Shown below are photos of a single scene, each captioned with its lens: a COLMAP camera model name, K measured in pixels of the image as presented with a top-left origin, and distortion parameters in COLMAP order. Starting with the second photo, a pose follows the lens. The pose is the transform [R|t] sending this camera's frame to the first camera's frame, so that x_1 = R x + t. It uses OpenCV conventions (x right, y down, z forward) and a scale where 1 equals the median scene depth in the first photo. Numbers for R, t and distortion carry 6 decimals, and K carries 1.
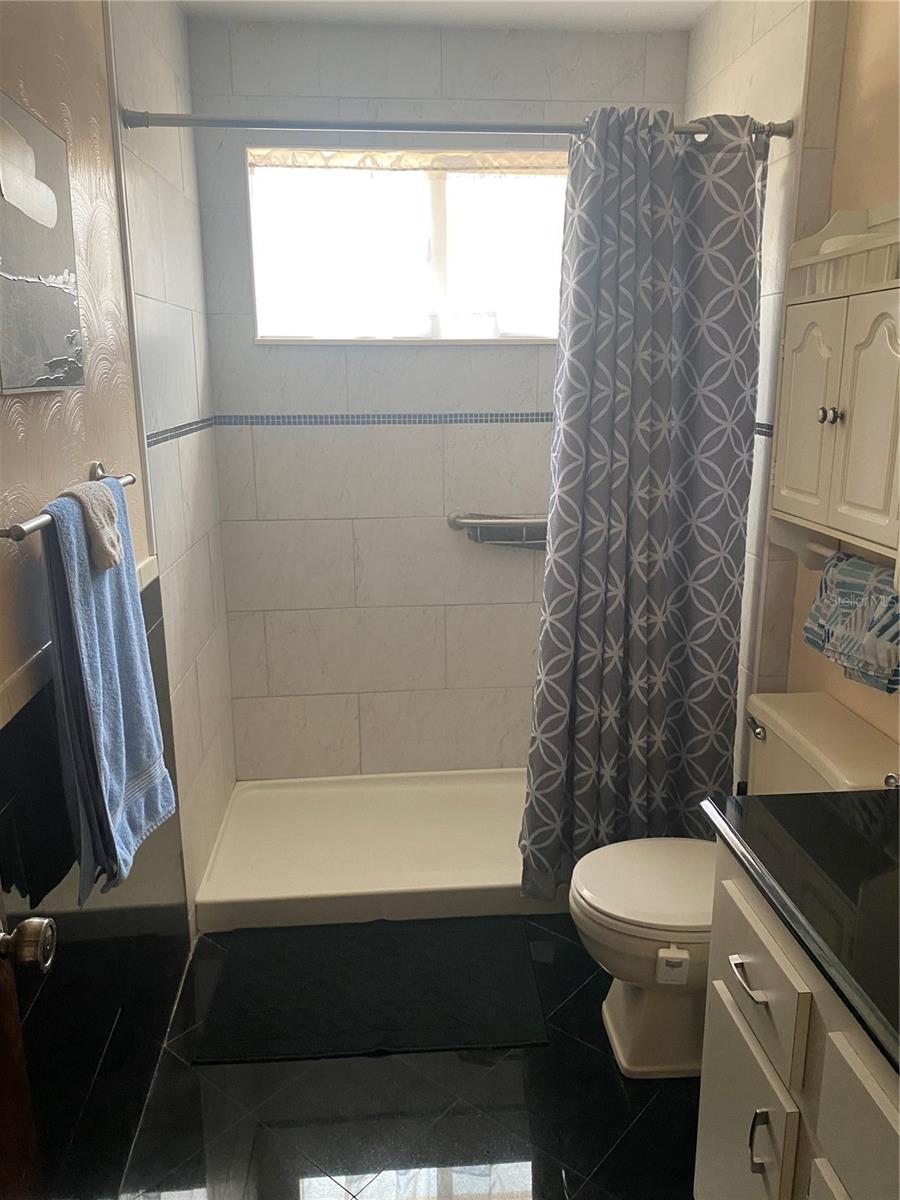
lens RADIAL K [[920.2, 0, 445.7], [0, 920.2, 597.2], [0, 0, 1]] dist [0.046663, -0.050363]
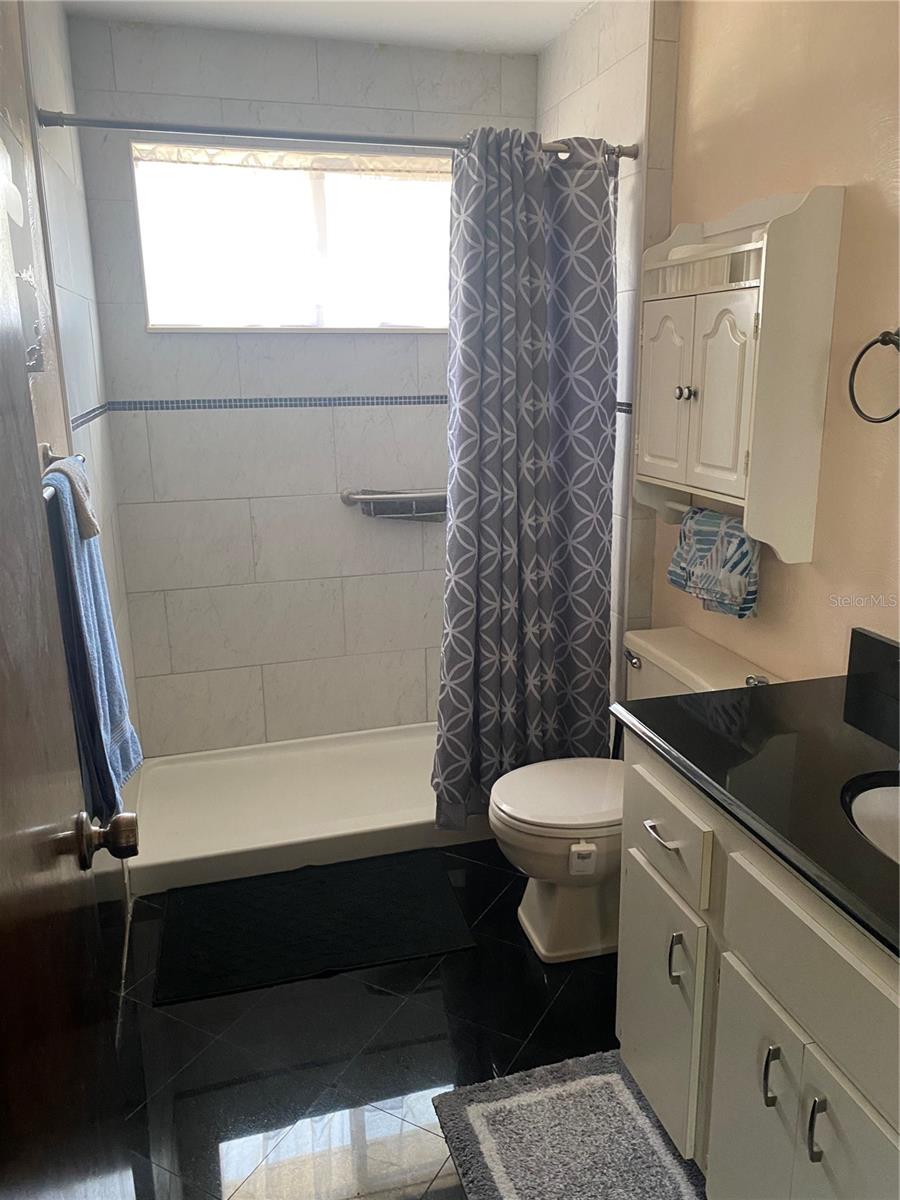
lens RADIAL K [[920.2, 0, 461.5], [0, 920.2, 591.5], [0, 0, 1]] dist [0.046663, -0.050363]
pose [[0.979829, -0.052796, 0.192735, -0.097030], [0.051440, 0.998604, 0.012040, 0.027652], [-0.193101, -0.001883, 0.981177, -0.108817]]
